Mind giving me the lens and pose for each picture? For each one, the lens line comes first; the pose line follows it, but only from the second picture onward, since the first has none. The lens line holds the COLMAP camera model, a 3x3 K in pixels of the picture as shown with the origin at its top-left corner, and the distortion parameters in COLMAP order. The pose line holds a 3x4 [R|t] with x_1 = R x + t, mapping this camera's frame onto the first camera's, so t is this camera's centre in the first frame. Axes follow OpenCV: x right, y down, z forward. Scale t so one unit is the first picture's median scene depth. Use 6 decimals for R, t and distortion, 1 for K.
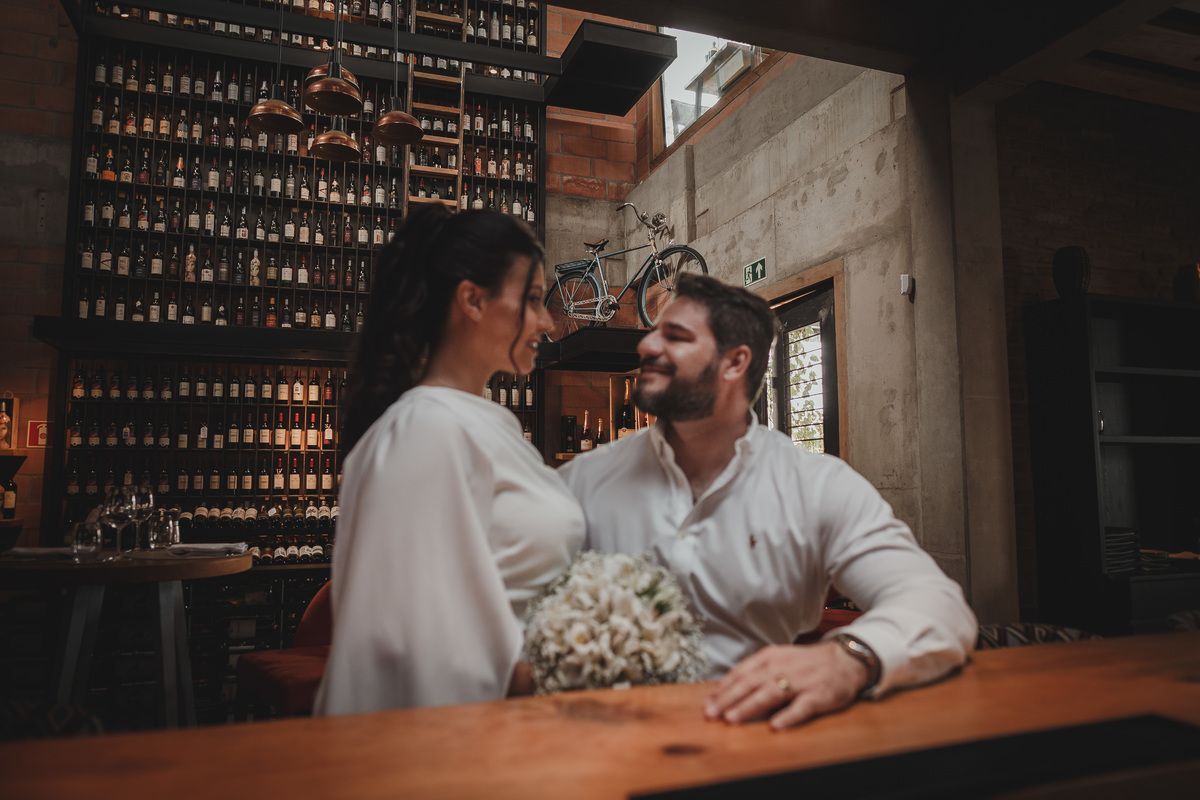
lens RADIAL K [[822.1, 0, 633.3], [0, 822.1, 396.8], [0, 0, 1]] dist [-0.043041, 0.053541]
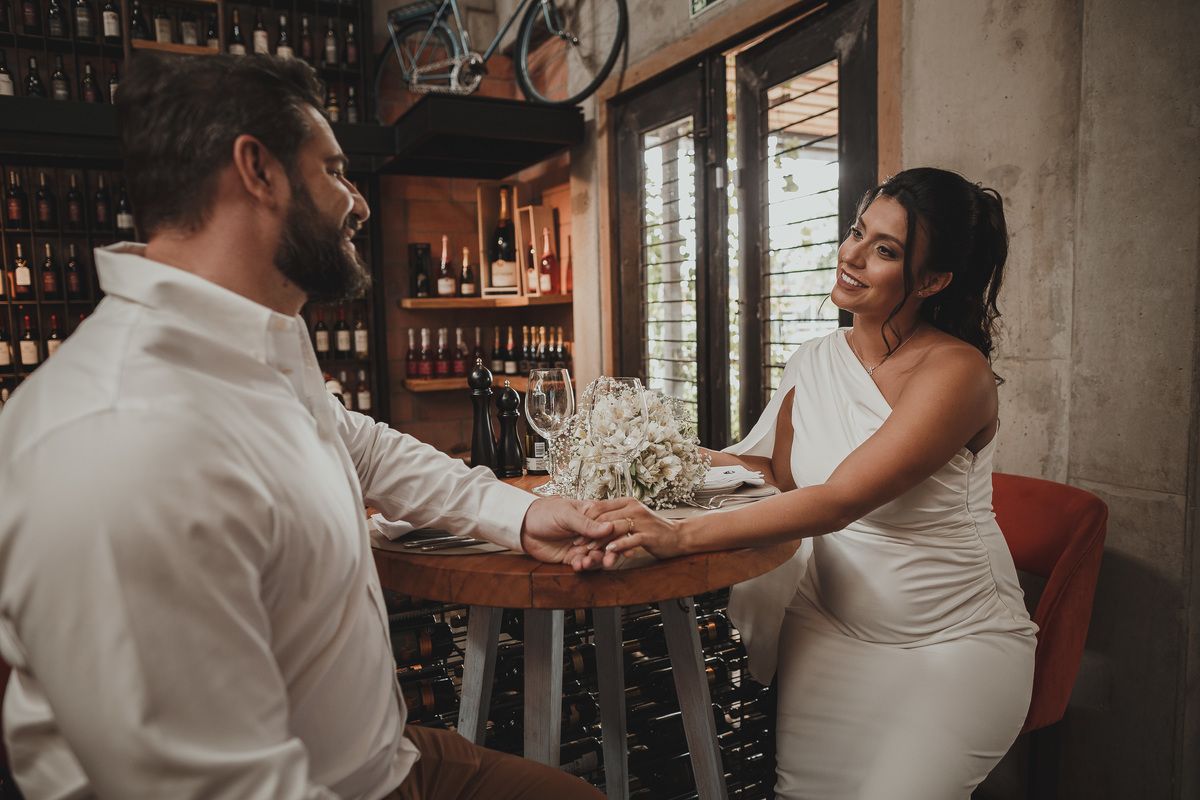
lens RADIAL K [[817.7, 0, 600.0], [0, 817.7, 400.0], [0, 0, 1]] dist [-0.027079, 0.004104]
pose [[0.995272, -0.027531, 0.093145, 0.005356], [0.008982, 0.980967, 0.193965, 0.023965], [-0.096712, -0.192212, 0.976576, 0.354823]]
